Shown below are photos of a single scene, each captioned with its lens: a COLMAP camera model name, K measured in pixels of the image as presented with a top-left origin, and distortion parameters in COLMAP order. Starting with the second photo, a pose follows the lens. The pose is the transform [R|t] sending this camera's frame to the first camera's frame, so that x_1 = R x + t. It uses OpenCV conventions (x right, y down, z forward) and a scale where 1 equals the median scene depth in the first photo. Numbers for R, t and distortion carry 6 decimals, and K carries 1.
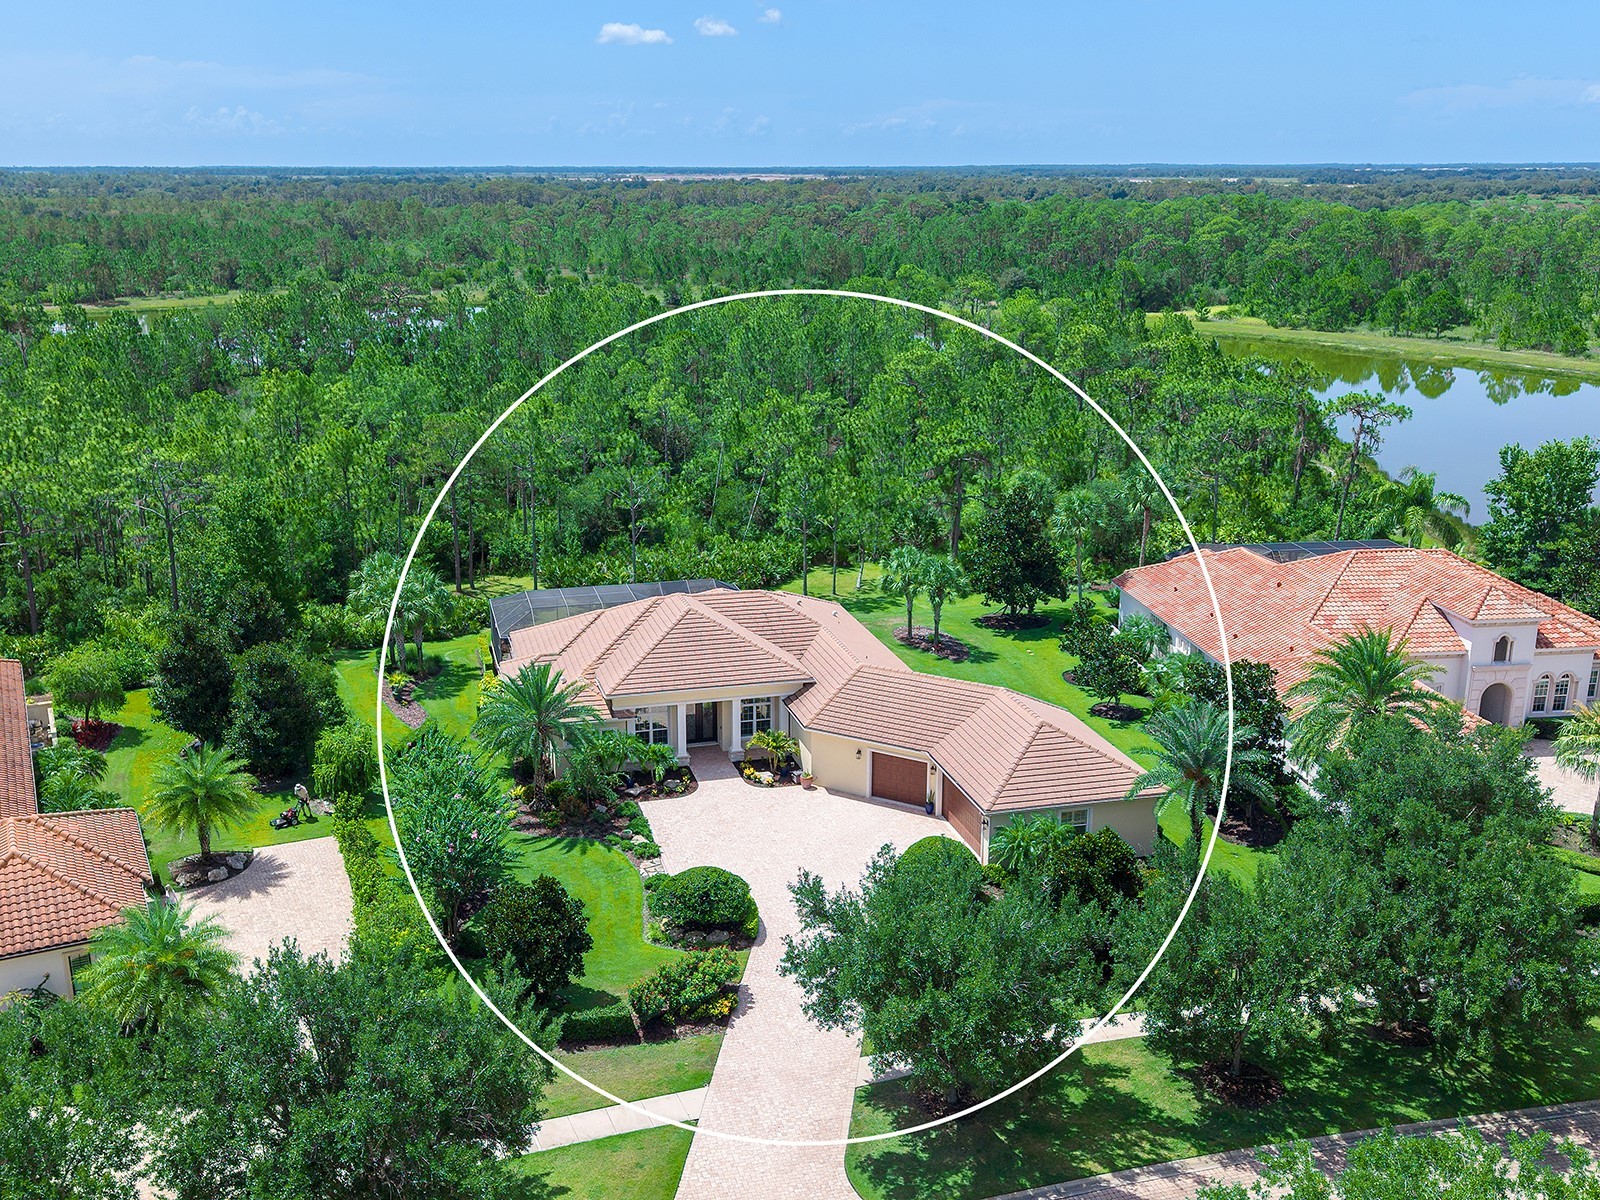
lens RADIAL K [[1512.4, 0, 772.7], [0, 1512.4, 600.5], [0, 0, 1]] dist [0.114342, -0.257069]
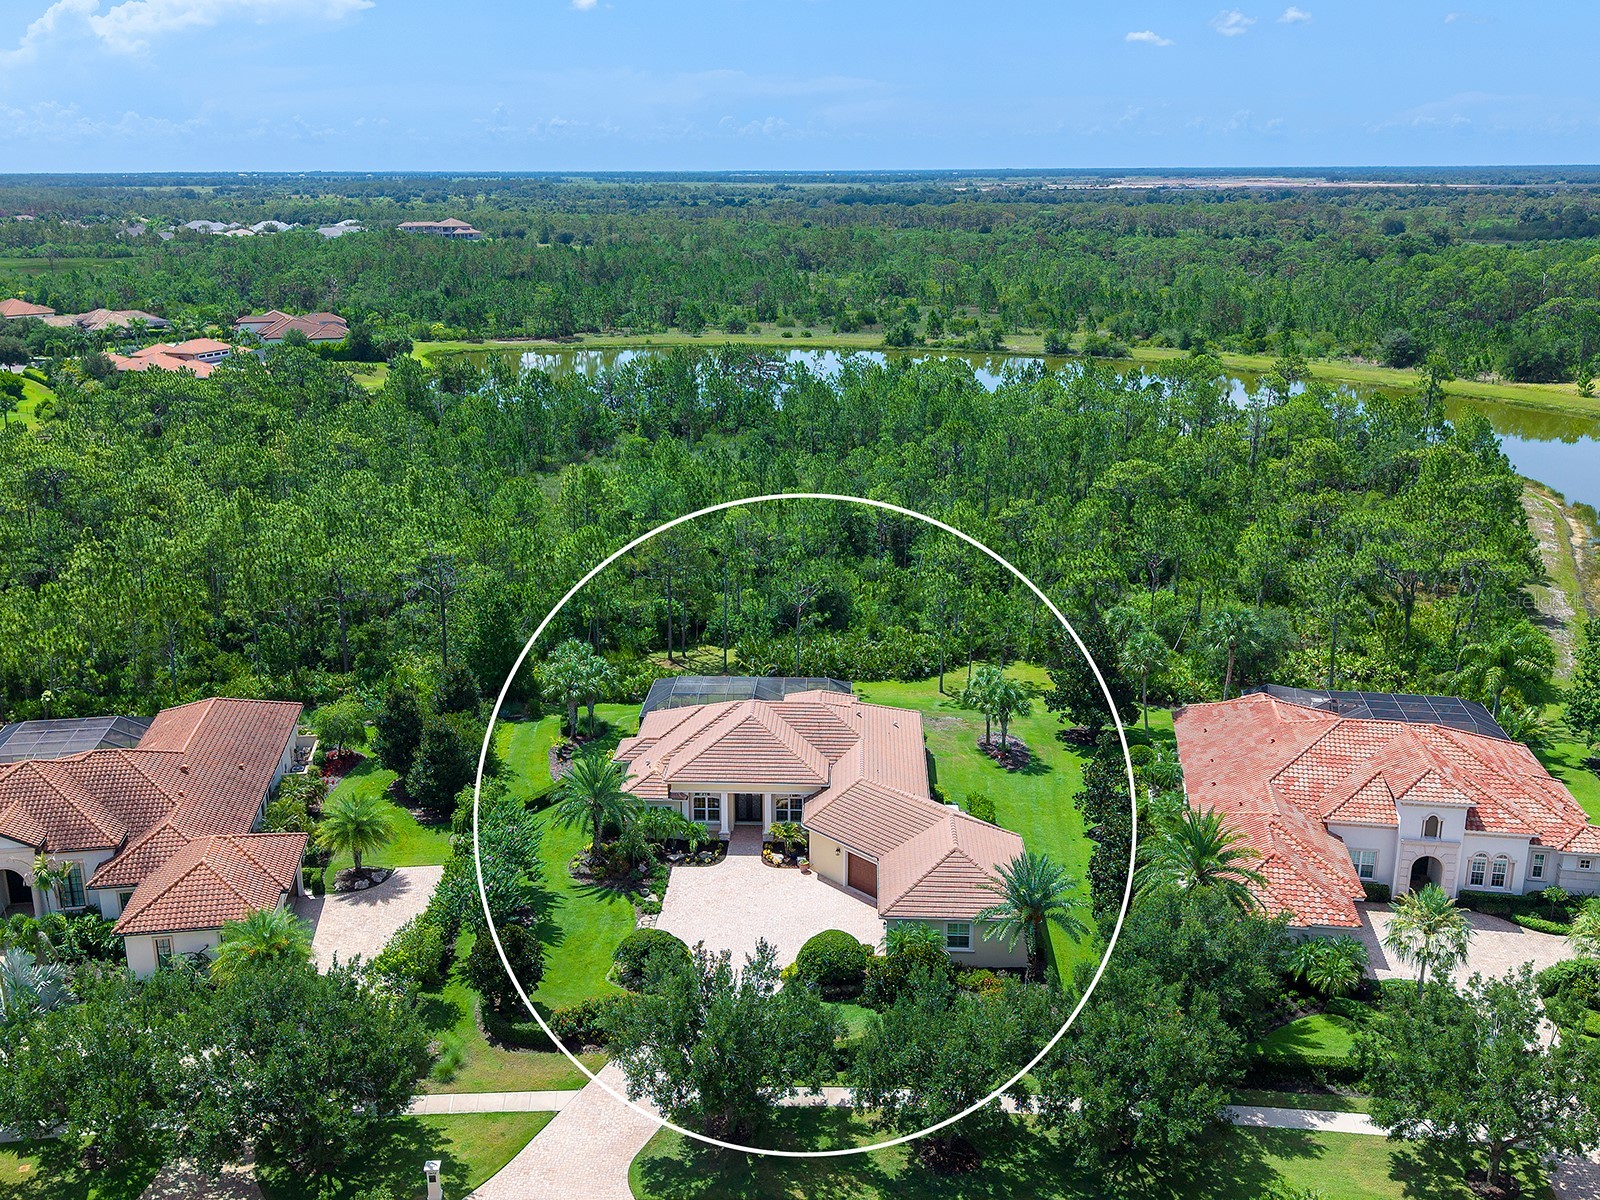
lens RADIAL K [[1490.8, 0, 800.0], [0, 1490.8, 600.0], [0, 0, 1]] dist [0.112856, -0.244883]
pose [[0.955126, 0.079009, -0.285468, 0.363800], [-0.077953, 0.996843, 0.015076, -0.123801], [0.285758, 0.007854, 0.958270, -0.208488]]
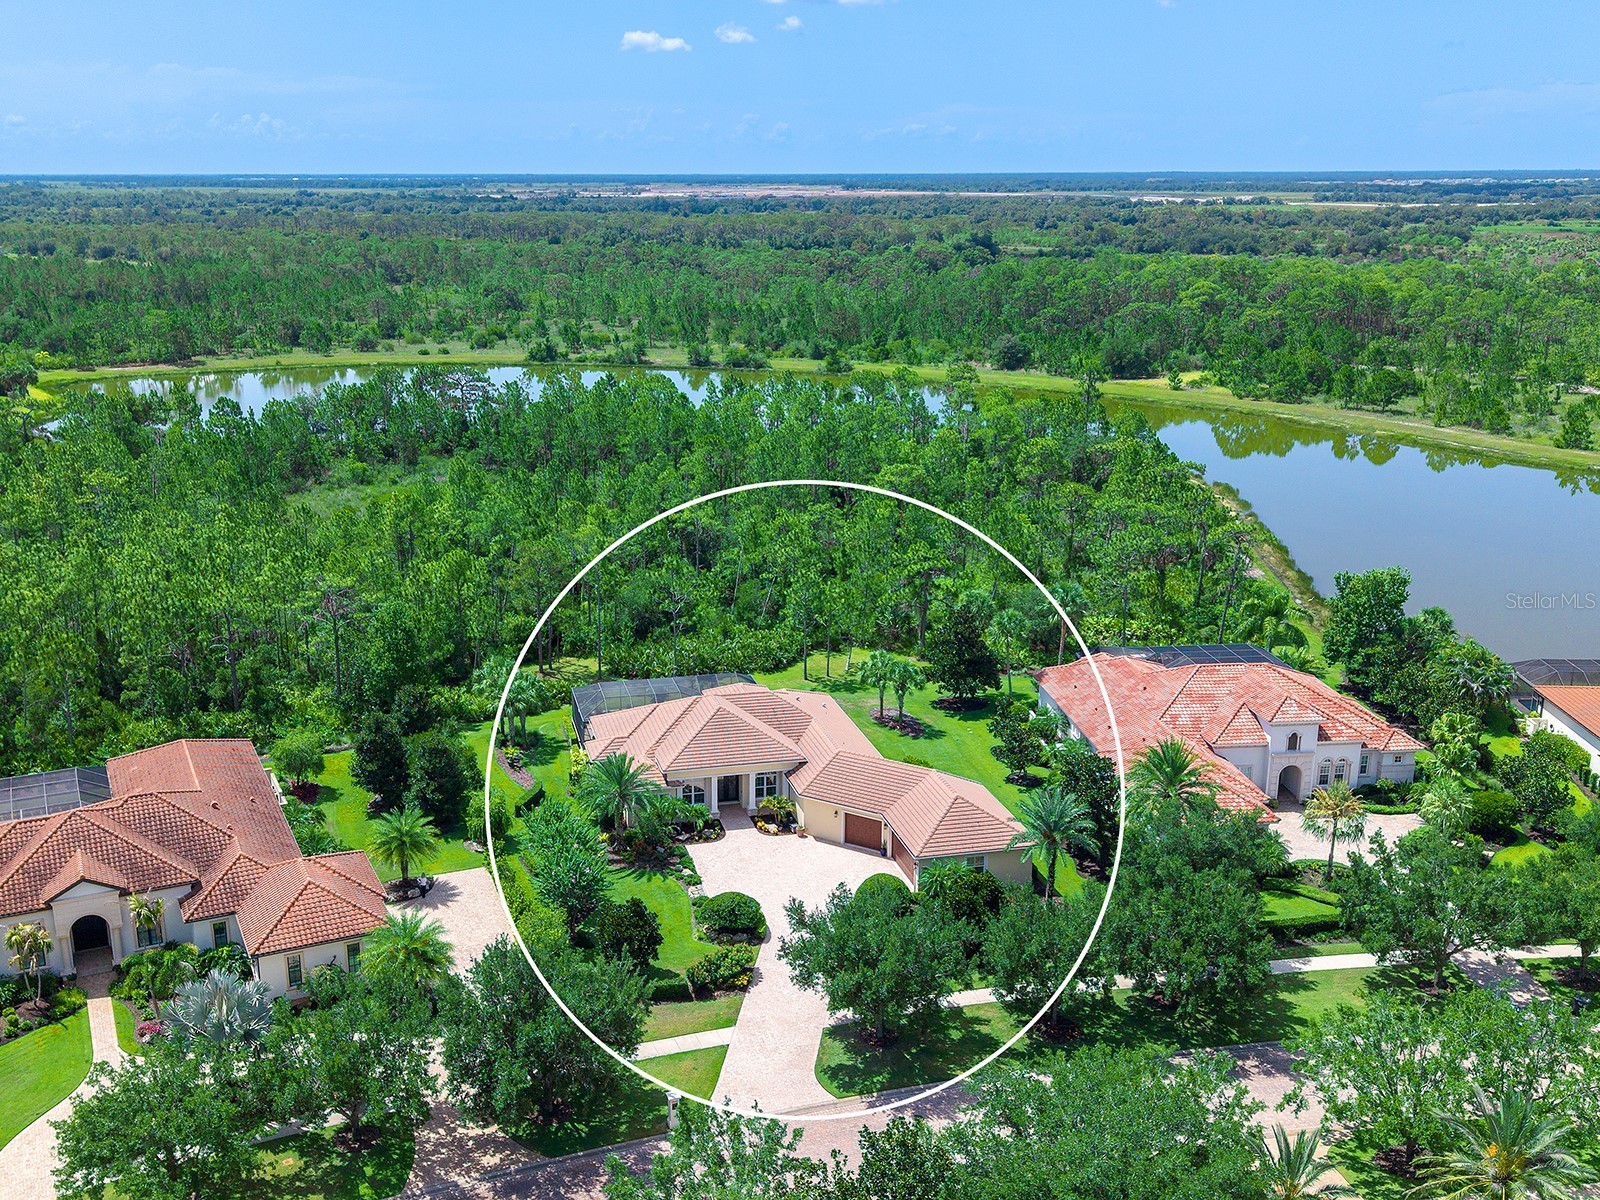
lens RADIAL K [[1514.3, 0, 752.8], [0, 1514.3, 608.0], [0, 0, 1]] dist [0.157073, -0.412399]
pose [[0.999706, 0.005960, -0.023486, 0.009745], [-0.005930, 0.999981, 0.001356, -0.098361], [0.023494, -0.001217, 0.999723, -0.466064]]
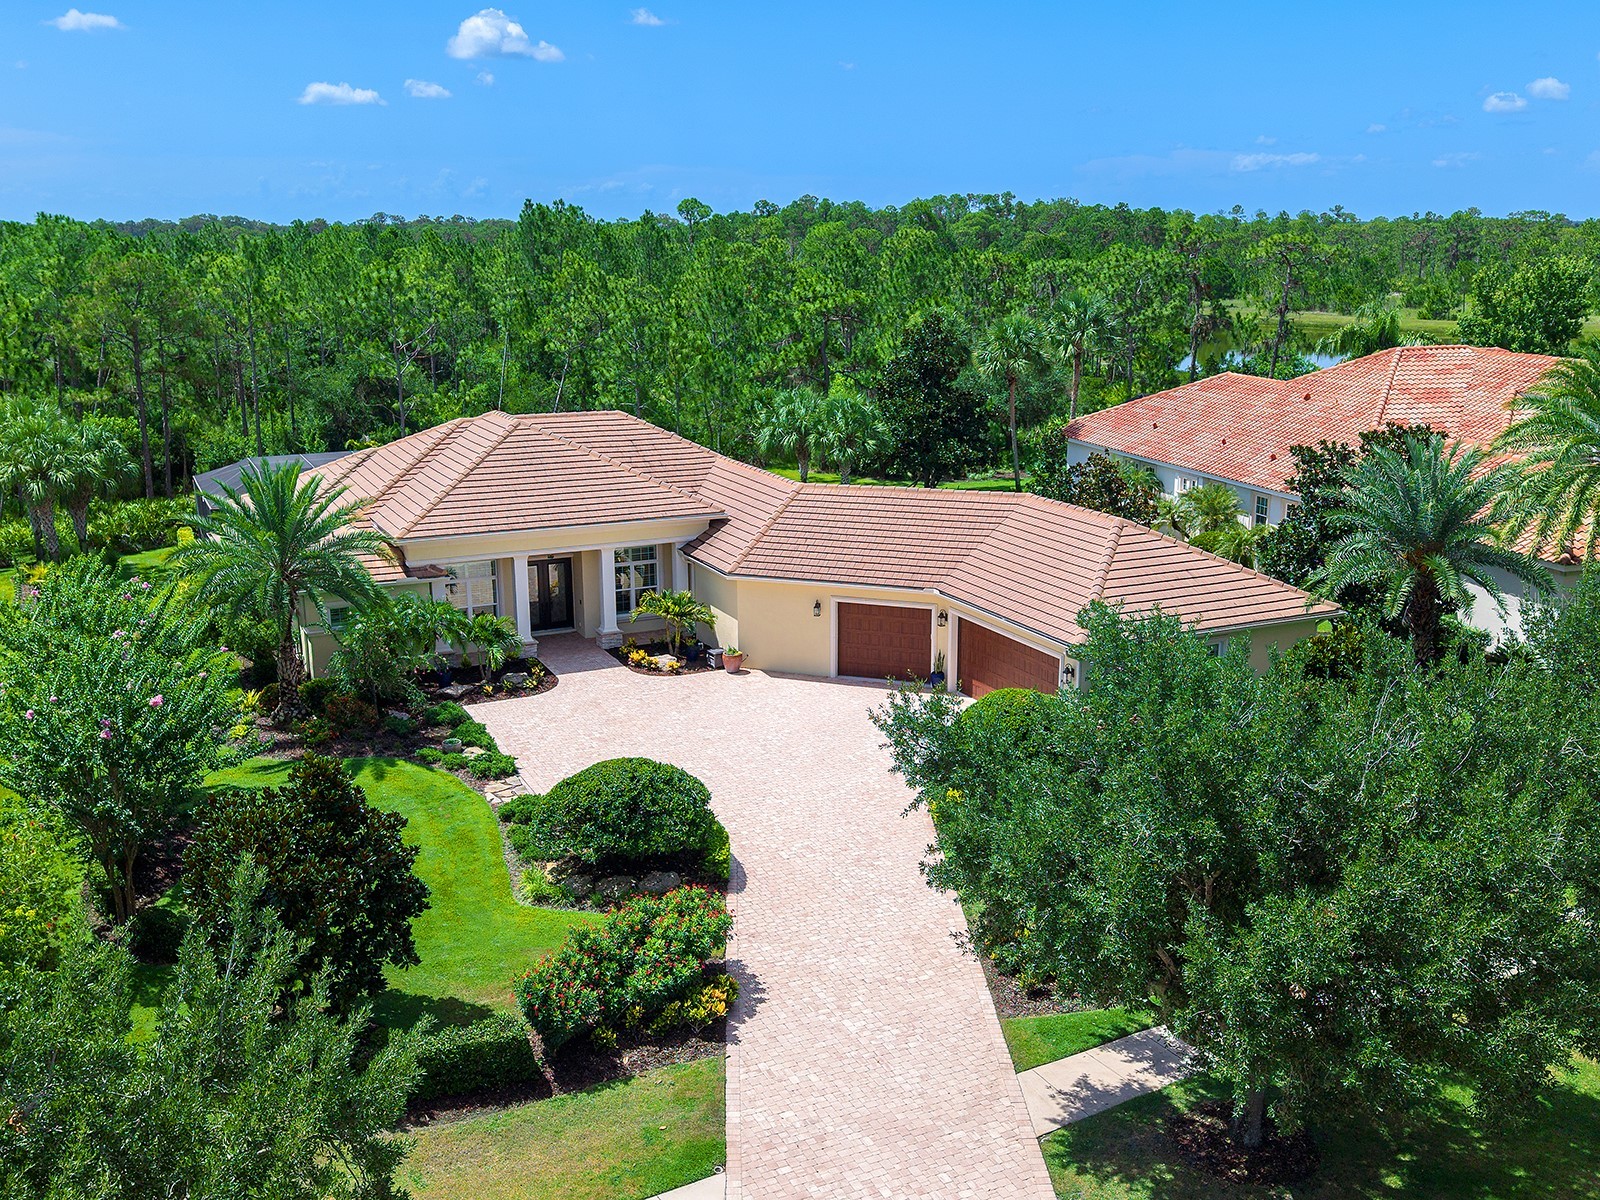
lens RADIAL K [[1490.8, 0, 800.0], [0, 1490.8, 600.0], [0, 0, 1]] dist [0.112856, -0.244883]
pose [[0.980778, -0.047691, 0.189211, -0.067166], [0.054330, 0.998071, -0.030052, 0.115216], [-0.187412, 0.039754, 0.981477, 0.386723]]
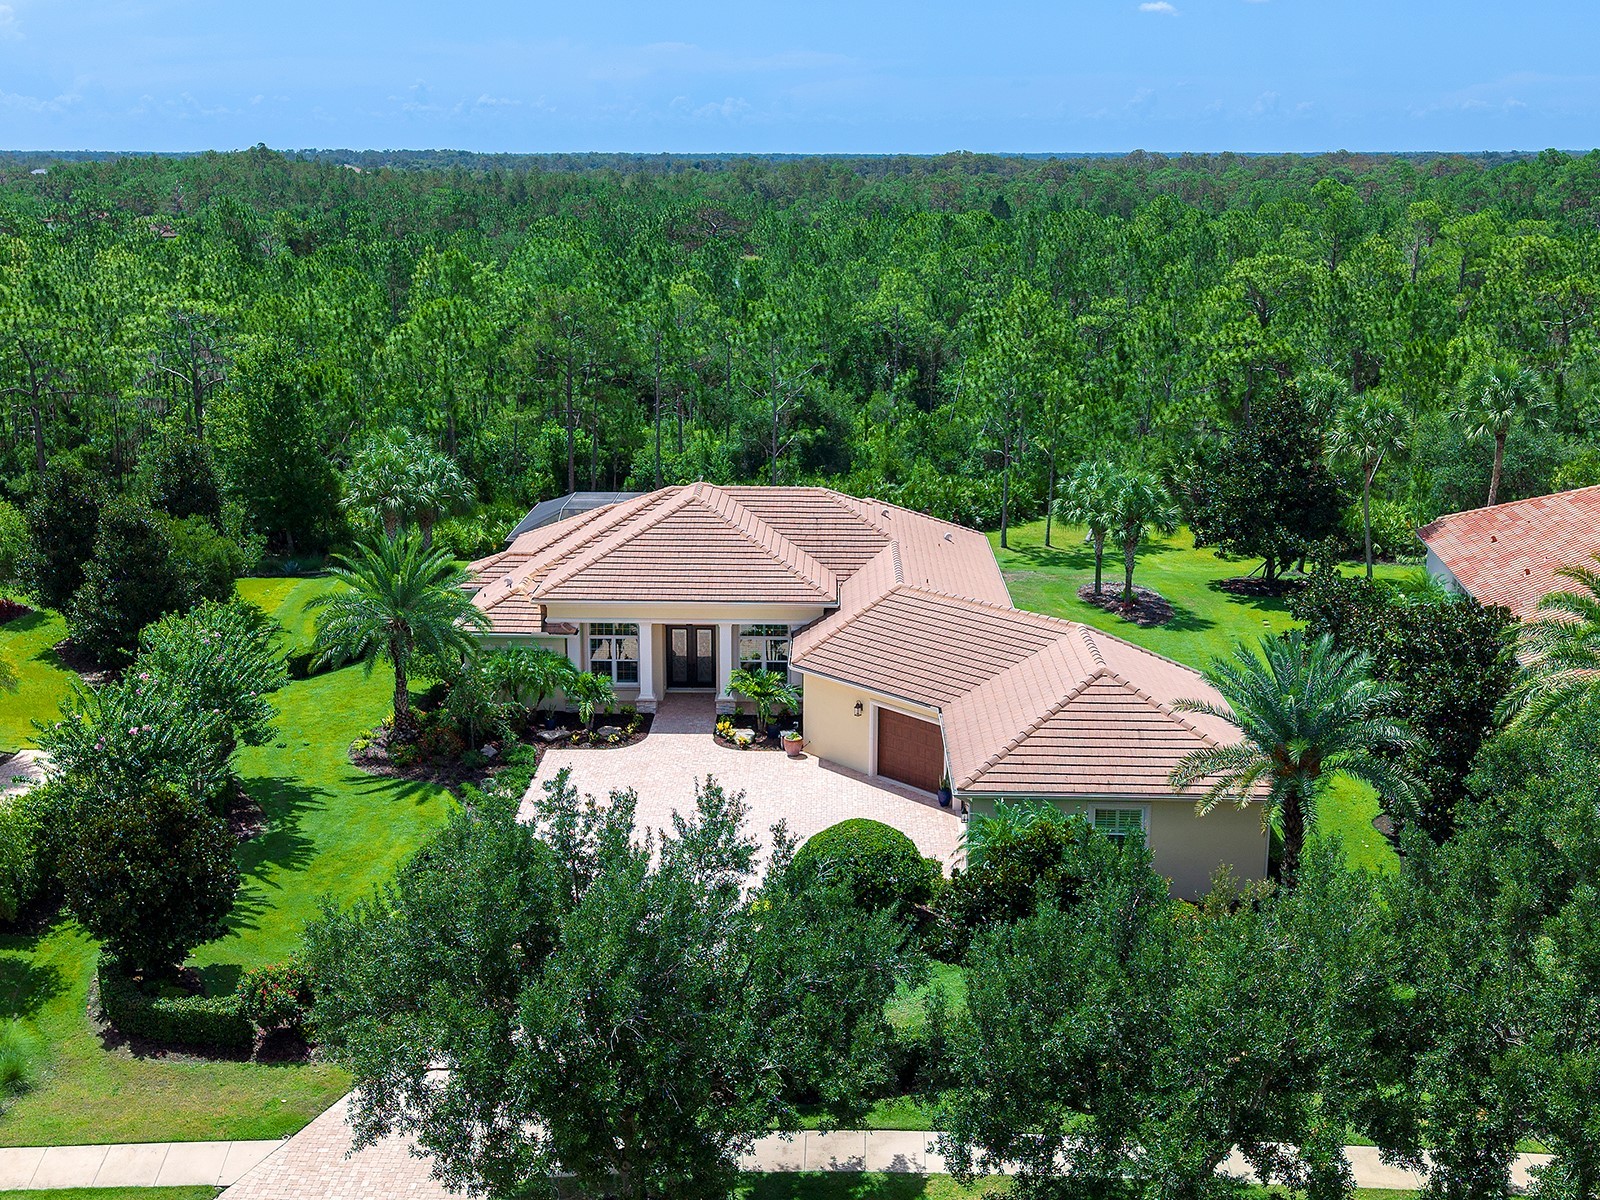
lens RADIAL K [[1727.6, 0, 800.0], [0, 1727.6, 600.0], [0, 0, 1]] dist [0.153007, -0.449673]
pose [[0.960742, 0.071633, -0.268038, 0.229980], [-0.078690, 0.996776, -0.015666, 0.067138], [0.266052, 0.036143, 0.963281, 0.256504]]
